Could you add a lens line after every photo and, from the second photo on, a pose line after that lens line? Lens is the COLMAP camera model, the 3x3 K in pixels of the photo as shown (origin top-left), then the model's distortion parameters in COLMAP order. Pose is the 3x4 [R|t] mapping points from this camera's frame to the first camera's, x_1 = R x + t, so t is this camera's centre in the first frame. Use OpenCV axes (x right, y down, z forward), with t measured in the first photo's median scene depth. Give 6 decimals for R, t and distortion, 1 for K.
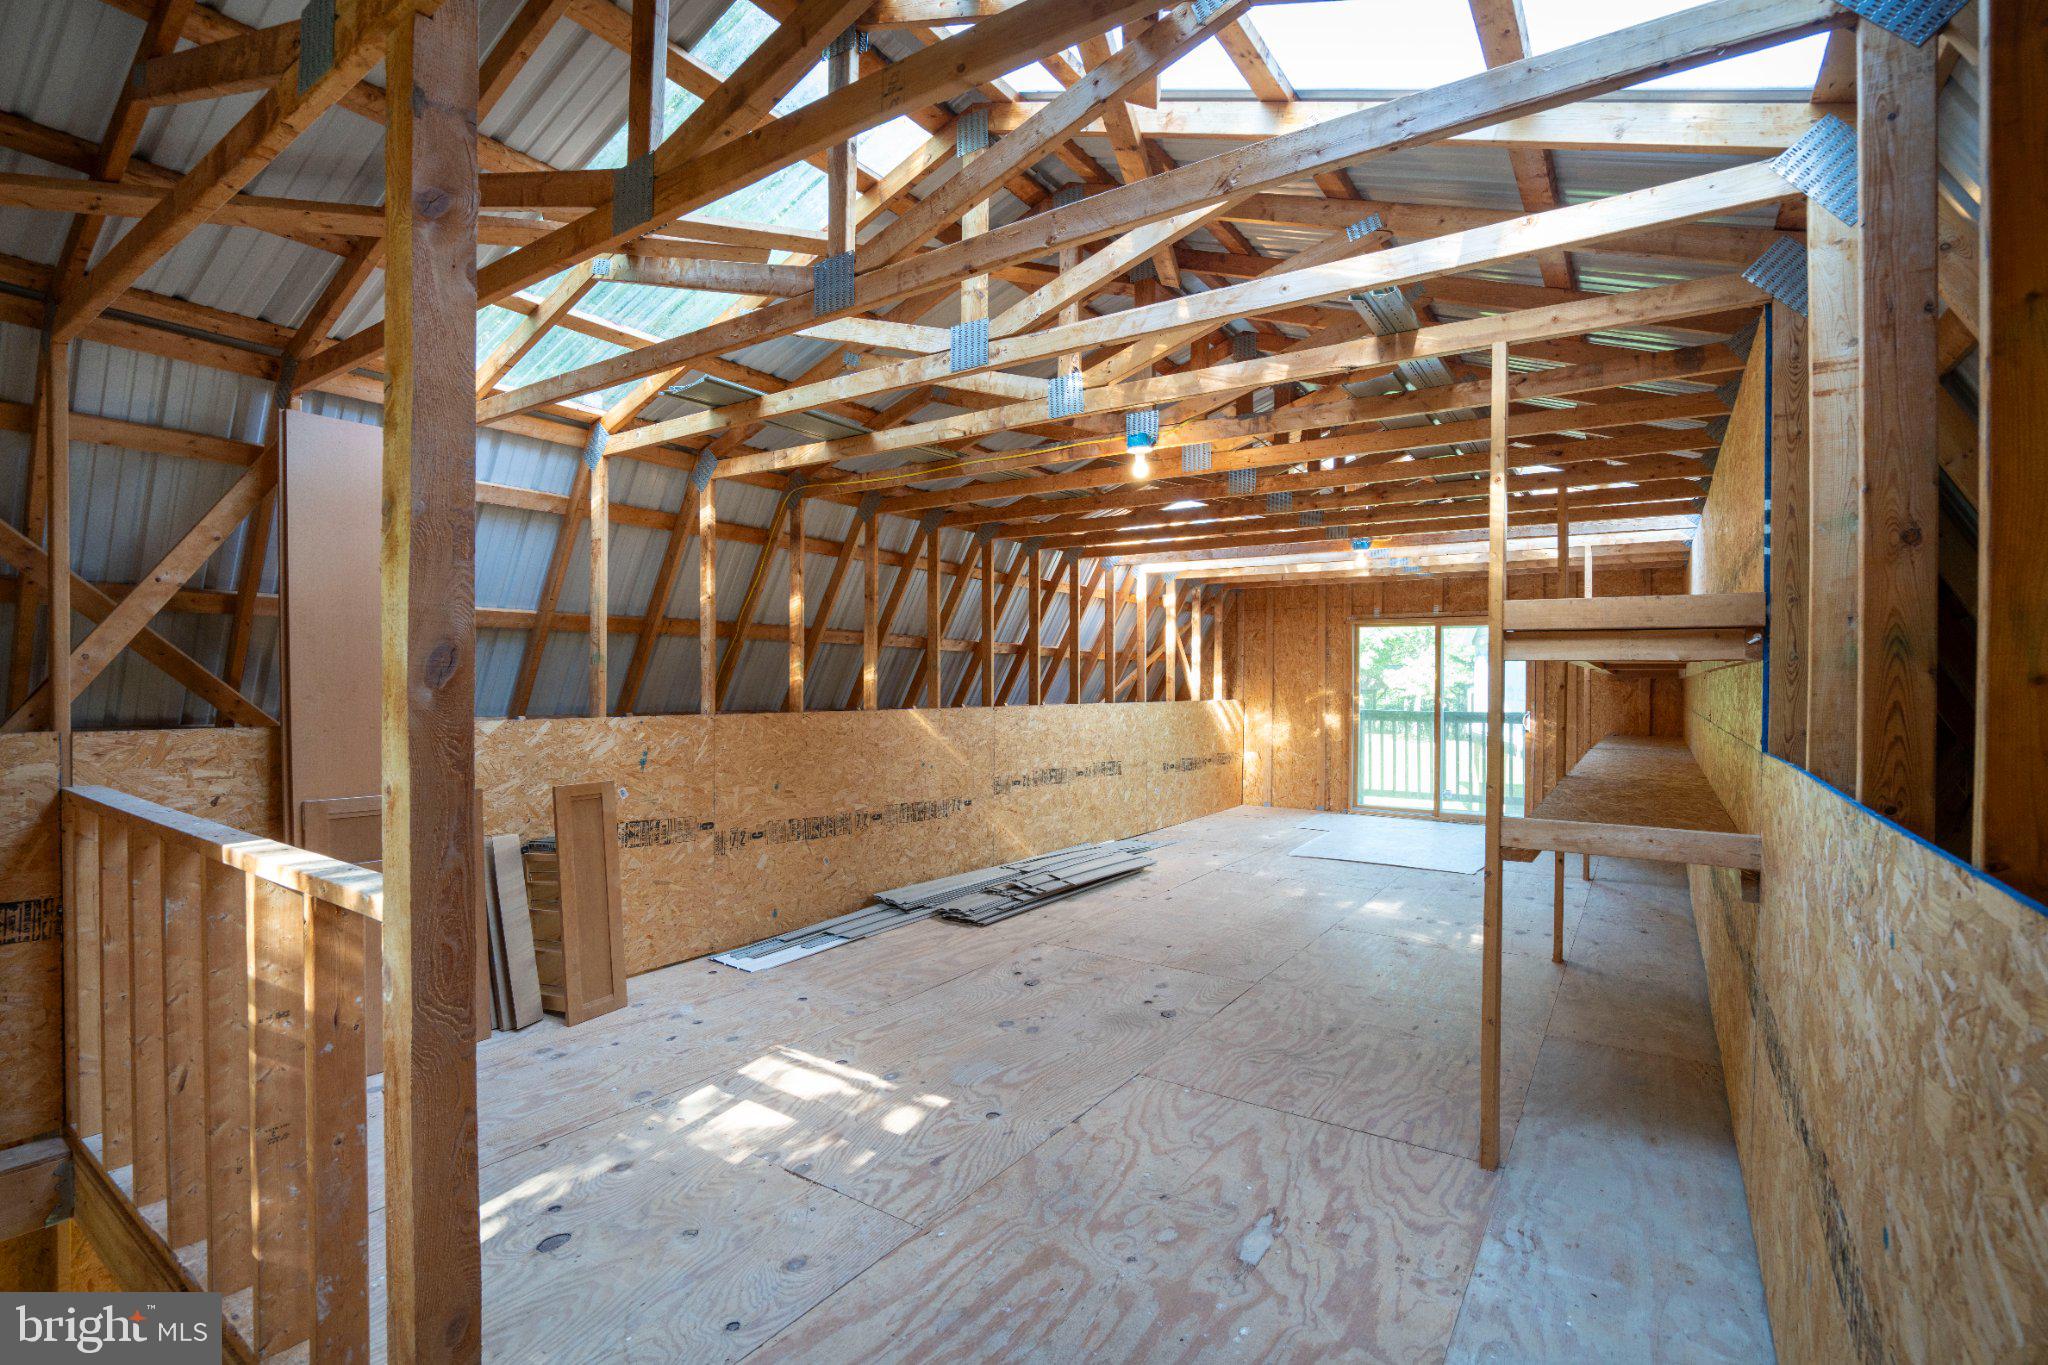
lens RADIAL K [[942.7, 0, 1020.4], [0, 942.7, 685.4], [0, 0, 1]] dist [-0.063667, 0.027298]
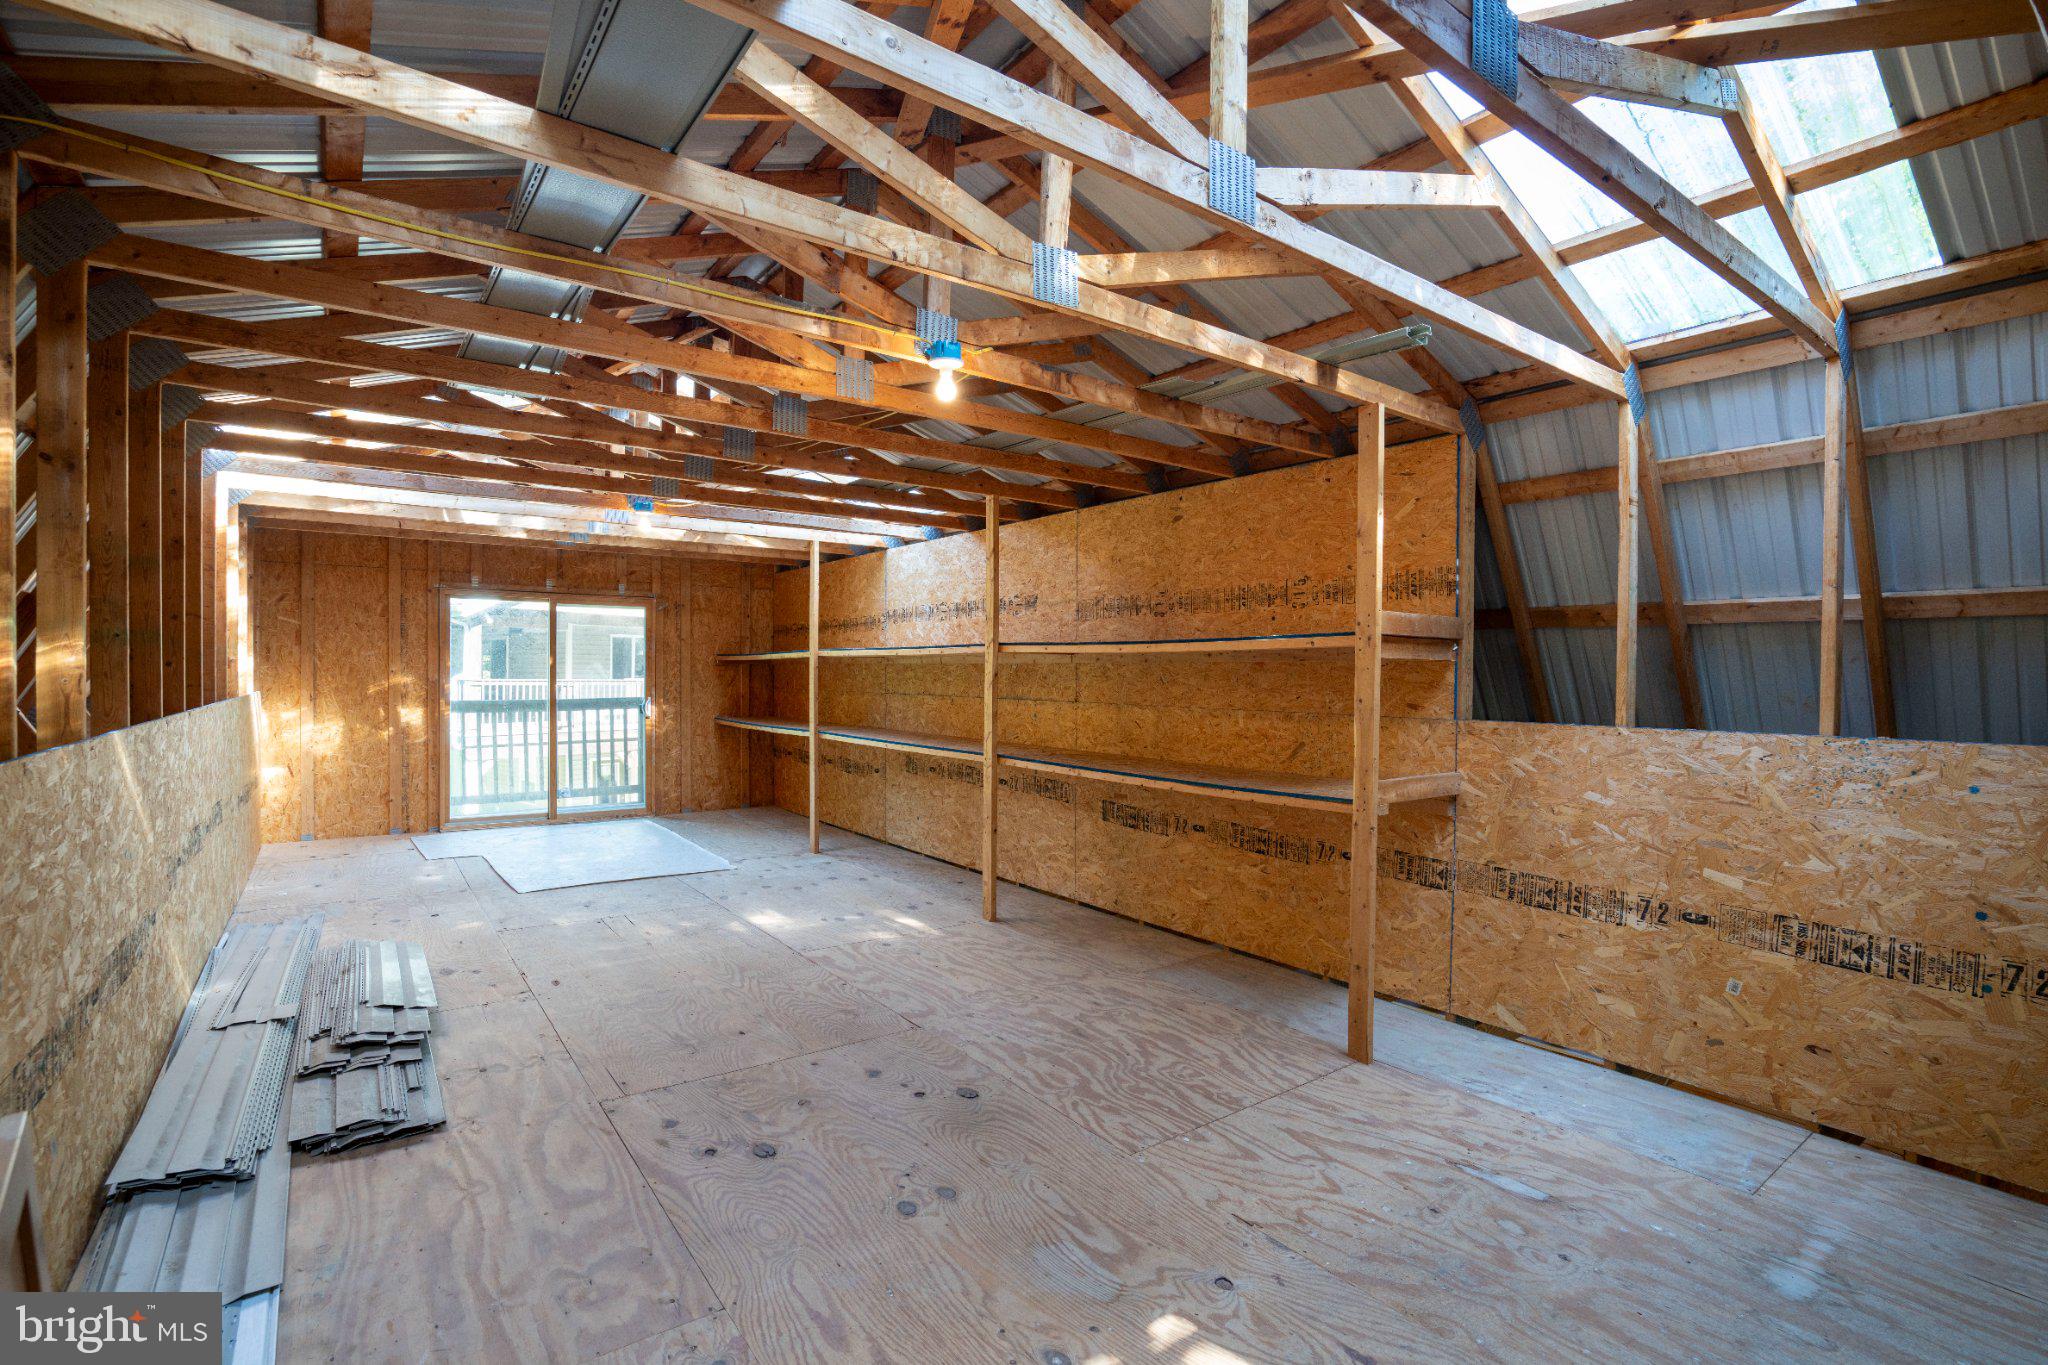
lens RADIAL K [[942.7, 0, 1020.4], [0, 942.7, 685.4], [0, 0, 1]] dist [-0.063667, 0.027298]
pose [[0.331163, -0.016116, 0.943436, -0.458831], [-0.002650, 0.999834, 0.018010, -0.006021], [-0.943570, -0.008464, 0.331065, 0.568551]]
